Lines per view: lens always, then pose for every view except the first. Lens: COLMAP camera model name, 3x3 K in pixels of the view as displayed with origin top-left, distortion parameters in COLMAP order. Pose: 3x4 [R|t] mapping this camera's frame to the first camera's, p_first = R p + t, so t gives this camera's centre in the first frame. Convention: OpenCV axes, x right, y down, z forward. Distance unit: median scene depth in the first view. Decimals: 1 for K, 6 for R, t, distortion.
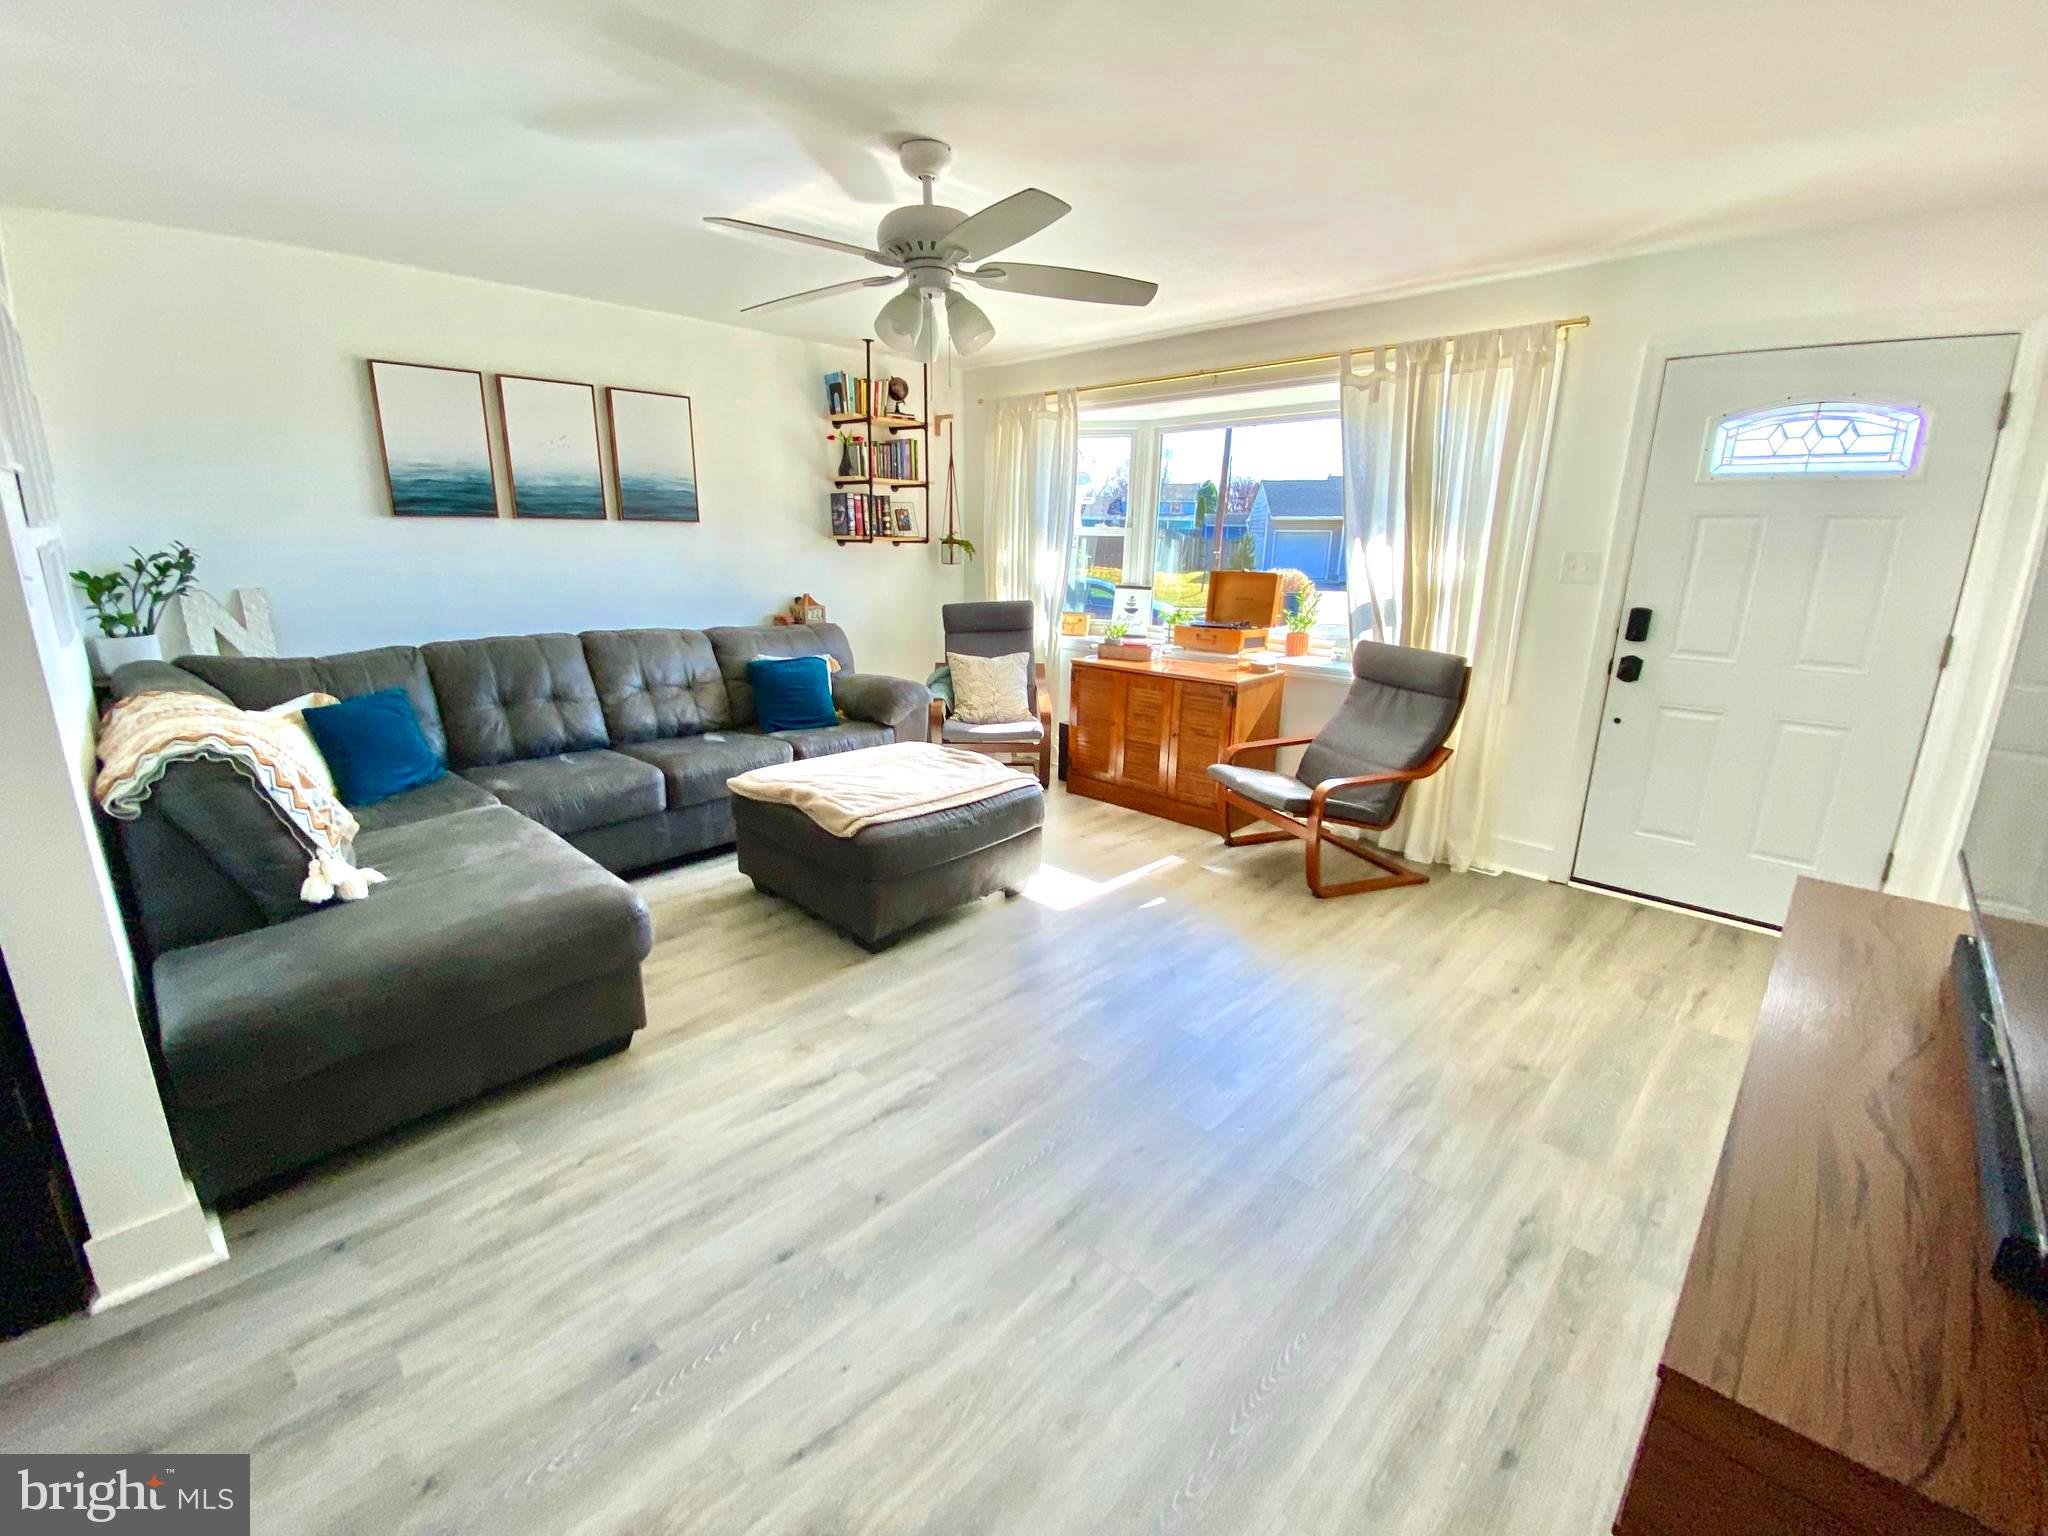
lens RADIAL K [[892.8, 0, 1021.2], [0, 892.8, 750.9], [0, 0, 1]] dist [0.017542, -0.000291]
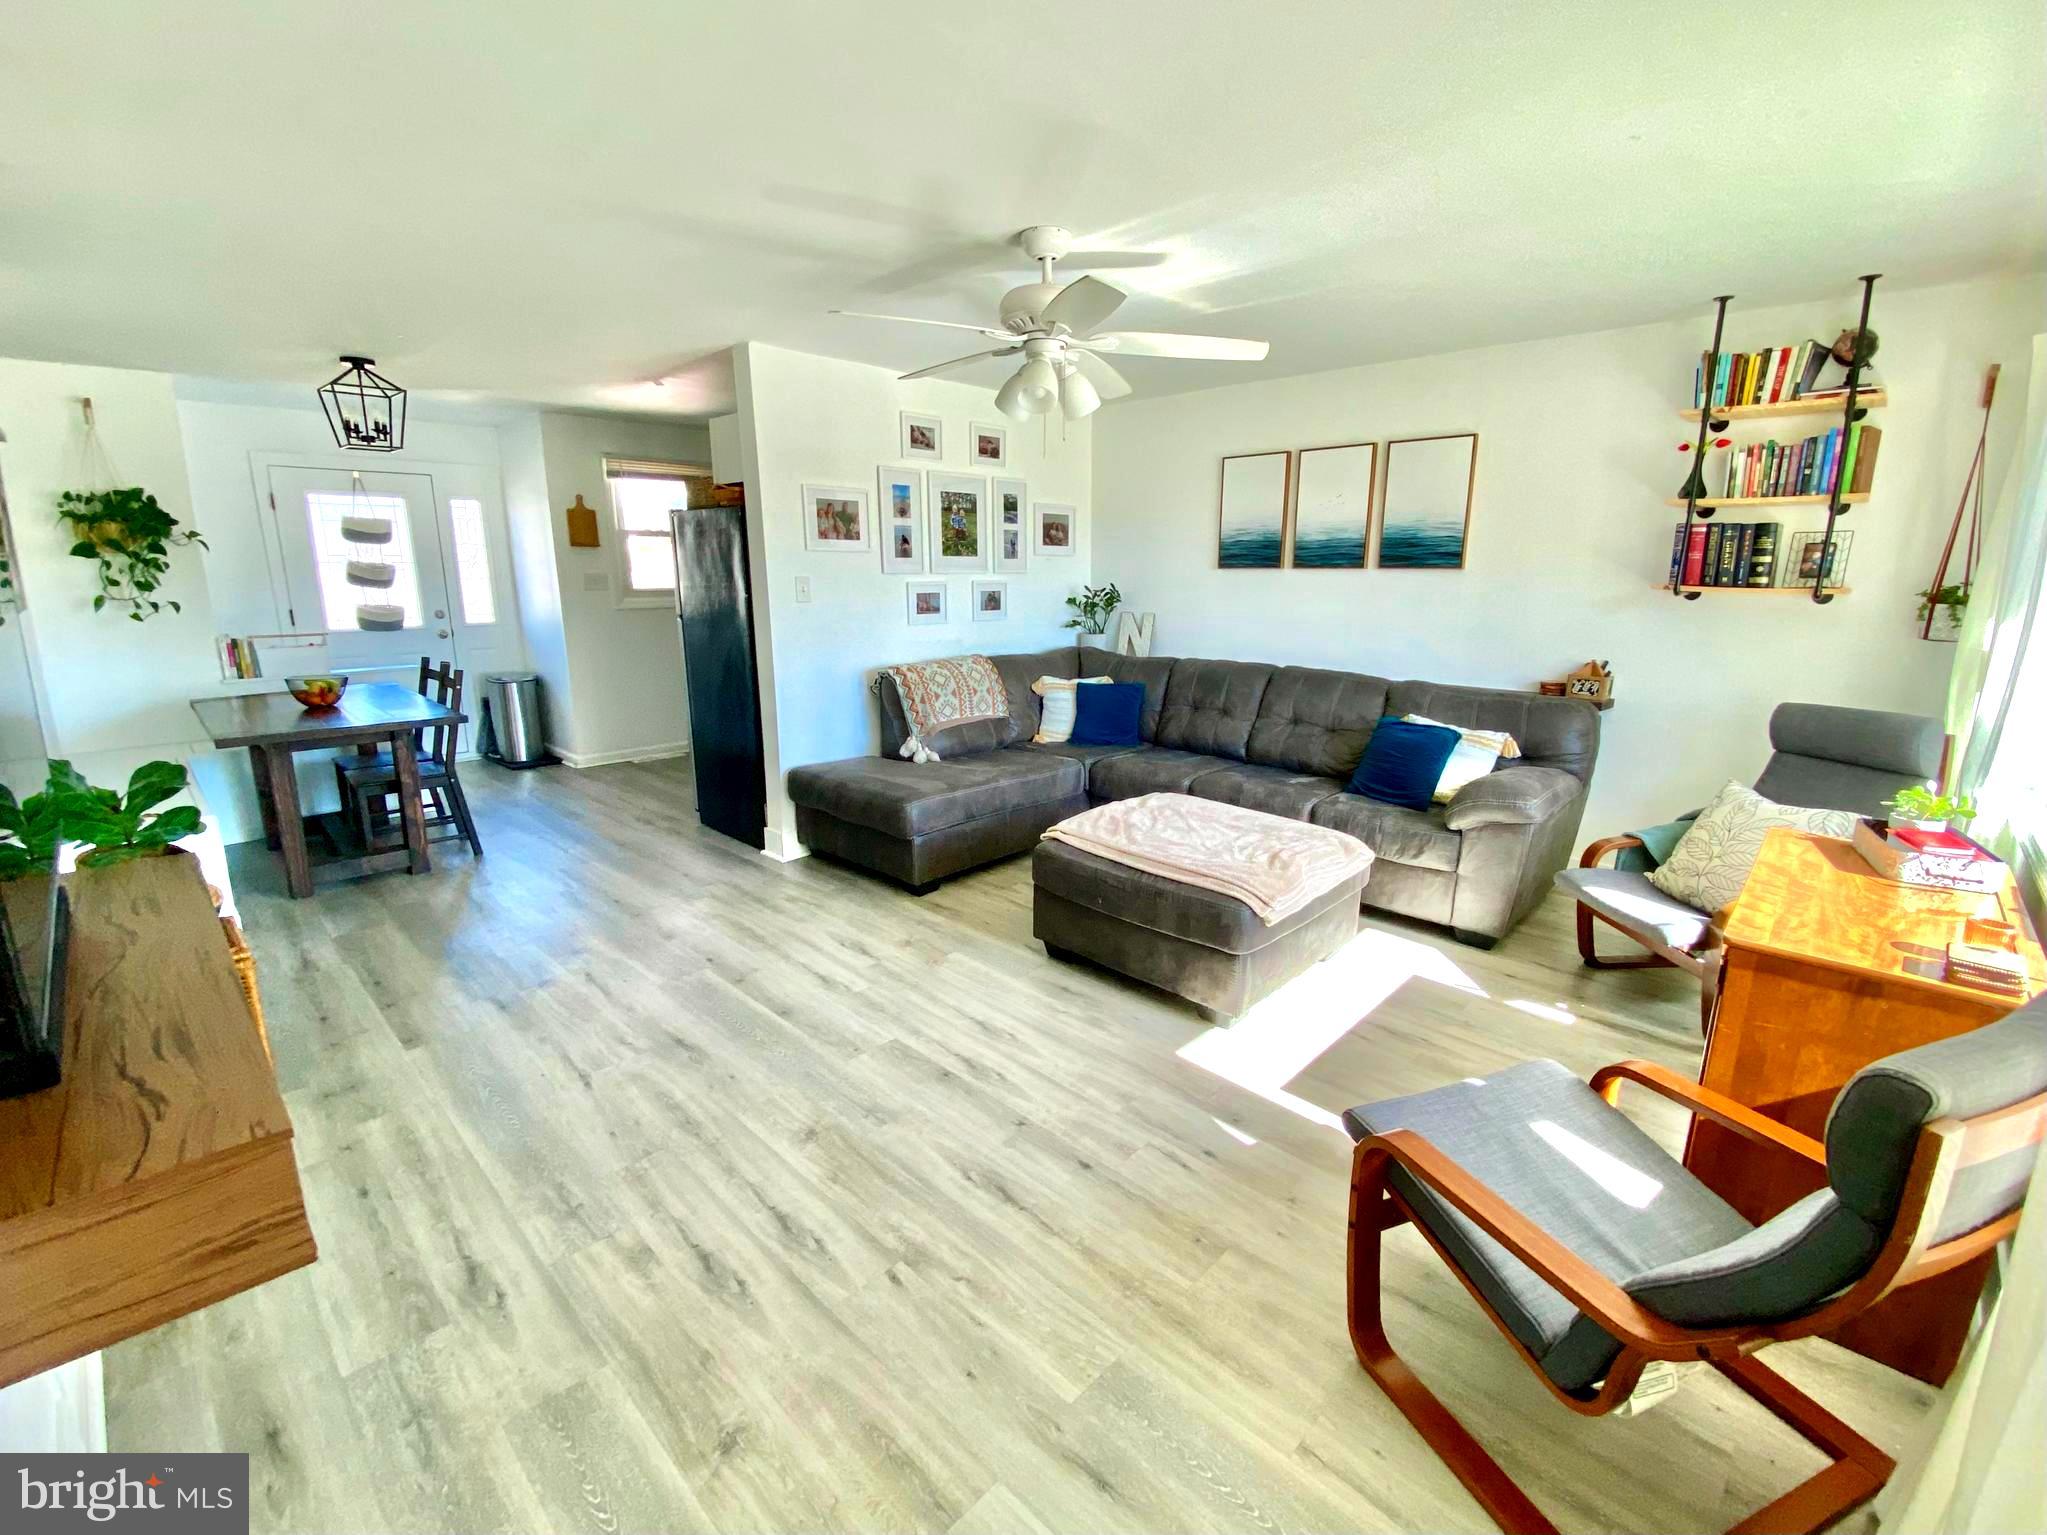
lens RADIAL K [[866.8, 0, 1022.1], [0, 866.8, 758.6], [0, 0, 1]] dist [0.001451, -0.000116]
pose [[-0.000451, 0.206264, -0.978496, 1.030336], [-0.239879, 0.949905, 0.200348, -0.259556], [0.970803, 0.234811, 0.049050, 1.044171]]
